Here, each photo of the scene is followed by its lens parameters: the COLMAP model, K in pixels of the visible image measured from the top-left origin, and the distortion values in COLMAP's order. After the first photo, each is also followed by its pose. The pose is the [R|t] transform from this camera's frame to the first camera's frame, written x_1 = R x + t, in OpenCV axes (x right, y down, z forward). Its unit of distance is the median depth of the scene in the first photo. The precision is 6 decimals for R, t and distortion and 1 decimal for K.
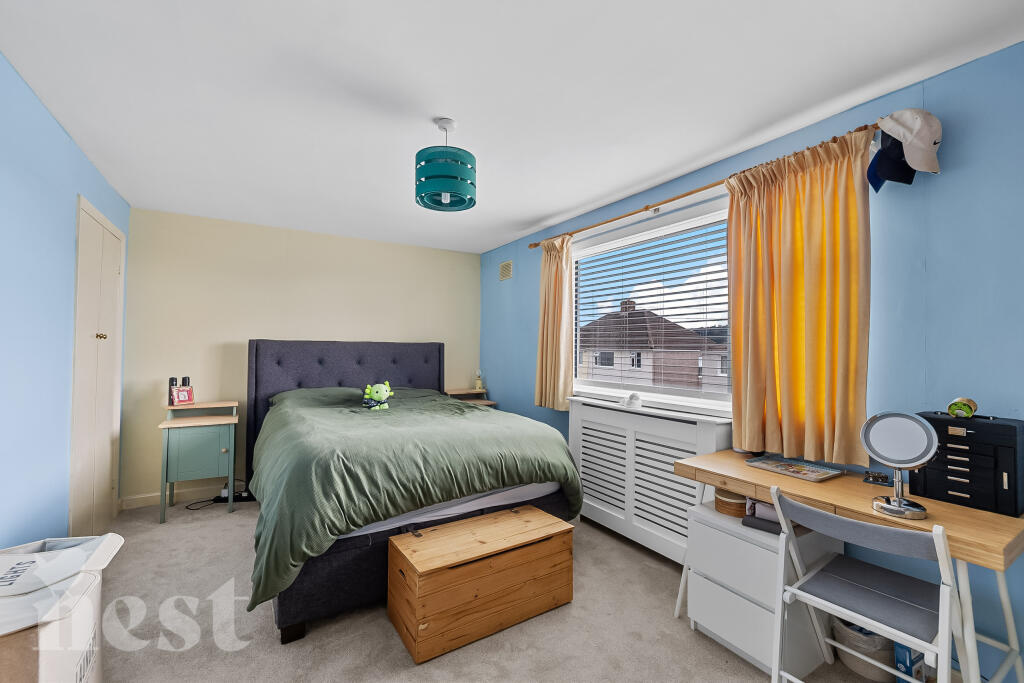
lens RADIAL K [[431.1, 0, 510.7], [0, 431.1, 343.4], [0, 0, 1]] dist [0.003060, -0.001488]
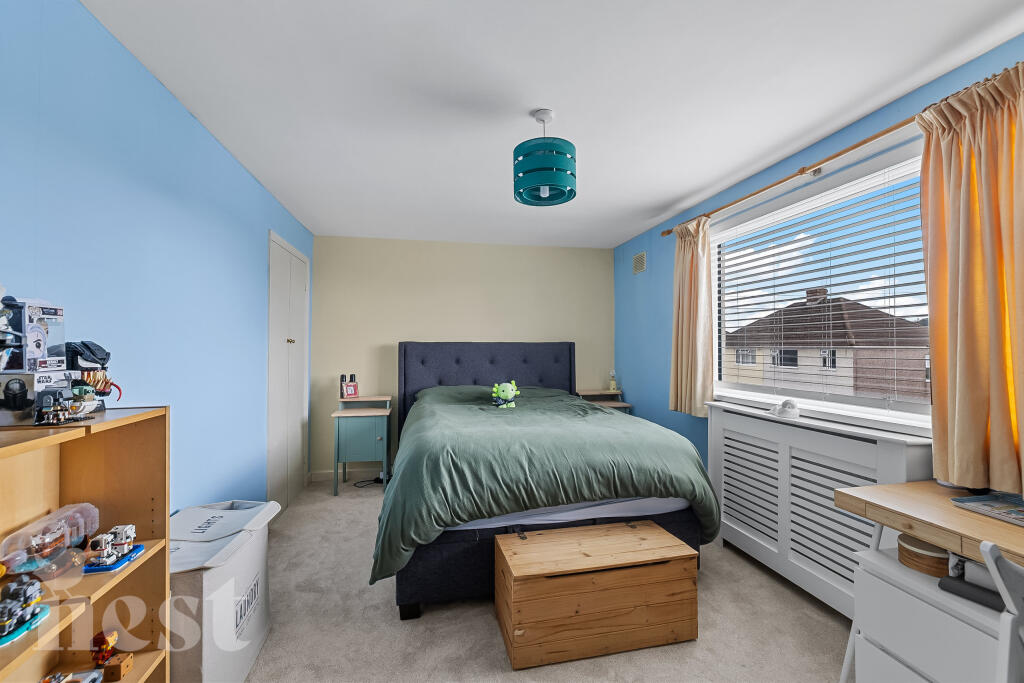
lens RADIAL K [[431.1, 0, 511.9], [0, 431.1, 343.3], [0, 0, 1]] dist [0.003060, -0.001488]
pose [[0.936082, -0.015266, -0.351450, 0.101520], [0.015384, 0.999879, -0.002458, 0.002882], [0.351445, -0.003105, 0.936204, 0.061626]]
